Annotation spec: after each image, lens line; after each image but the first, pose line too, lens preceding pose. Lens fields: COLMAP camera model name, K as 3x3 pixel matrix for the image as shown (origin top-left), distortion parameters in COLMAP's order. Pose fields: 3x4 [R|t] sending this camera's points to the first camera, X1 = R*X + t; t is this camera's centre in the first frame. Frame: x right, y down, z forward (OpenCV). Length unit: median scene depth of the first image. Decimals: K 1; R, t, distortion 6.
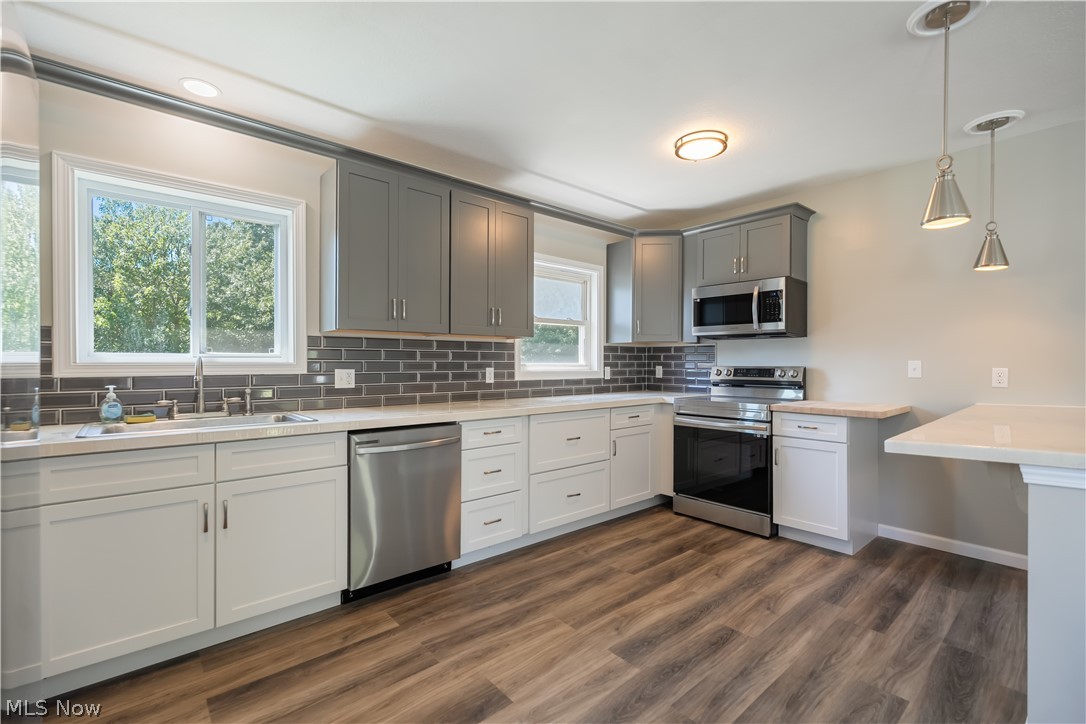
lens RADIAL K [[479.1, 0, 541.2], [0, 479.1, 362.2], [0, 0, 1]] dist [-0.002865, -0.000137]
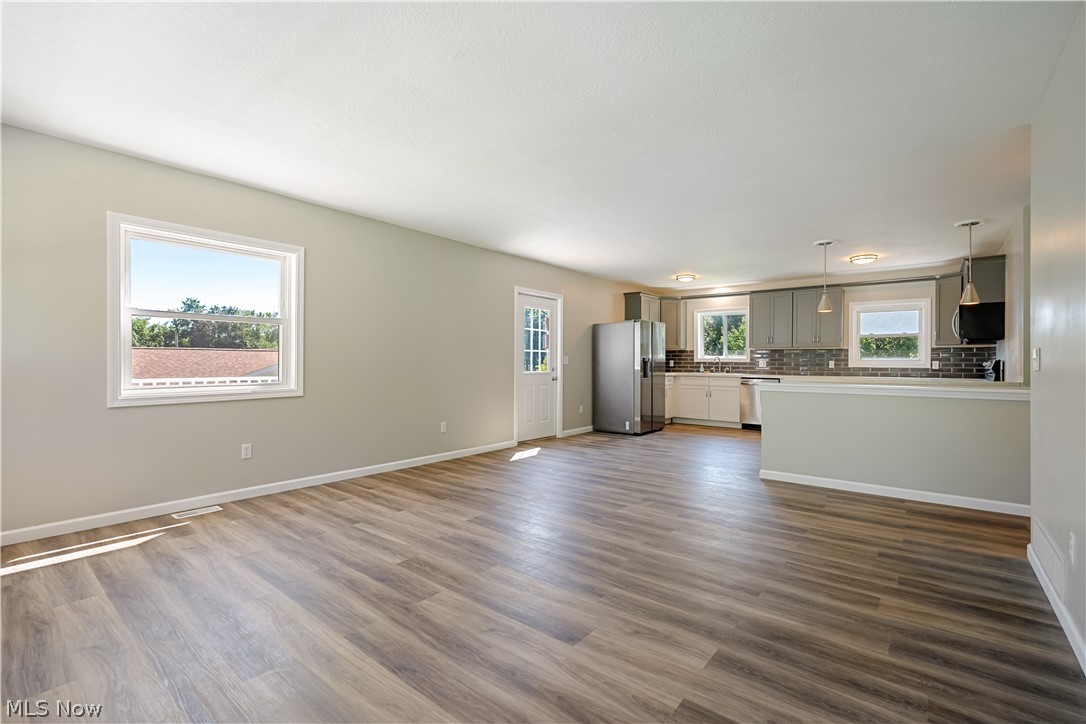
lens RADIAL K [[479.1, 0, 541.2], [0, 479.1, 362.2], [0, 0, 1]] dist [-0.002865, -0.000137]
pose [[0.173452, 0.001488, -0.984841, 2.209454], [-0.003972, 0.999992, 0.000811, 0.026181], [0.984834, 0.003771, 0.173457, -0.827833]]
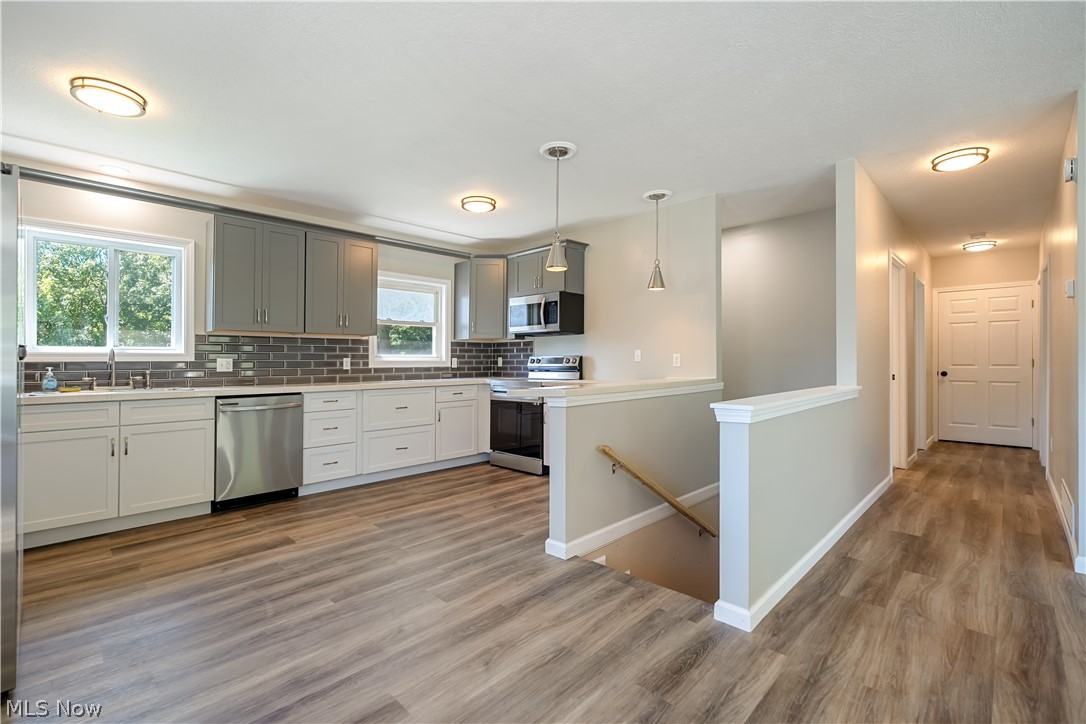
lens RADIAL K [[483.6, 0, 537.3], [0, 483.6, 352.1], [0, 0, 1]] dist [-0.001131, -0.000273]
pose [[0.997129, -0.006732, 0.075417, 0.397806], [0.008187, 0.999786, -0.019003, 0.030938], [-0.075272, 0.019566, 0.996971, -0.485252]]
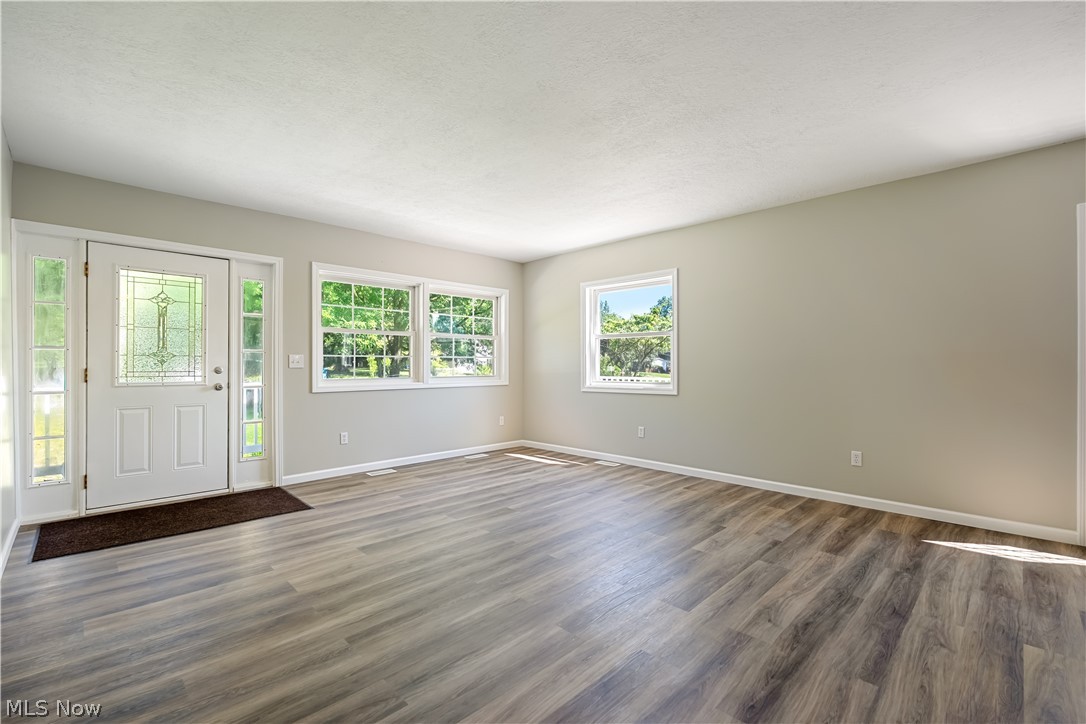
lens RADIAL K [[479.1, 0, 541.2], [0, 479.1, 362.2], [0, 0, 1]] dist [-0.002865, -0.000137]
pose [[-0.997629, -0.001785, -0.068798, 1.253342], [-0.001457, 0.999987, -0.004830, 0.025283], [0.068806, -0.004718, -0.997619, 0.370421]]
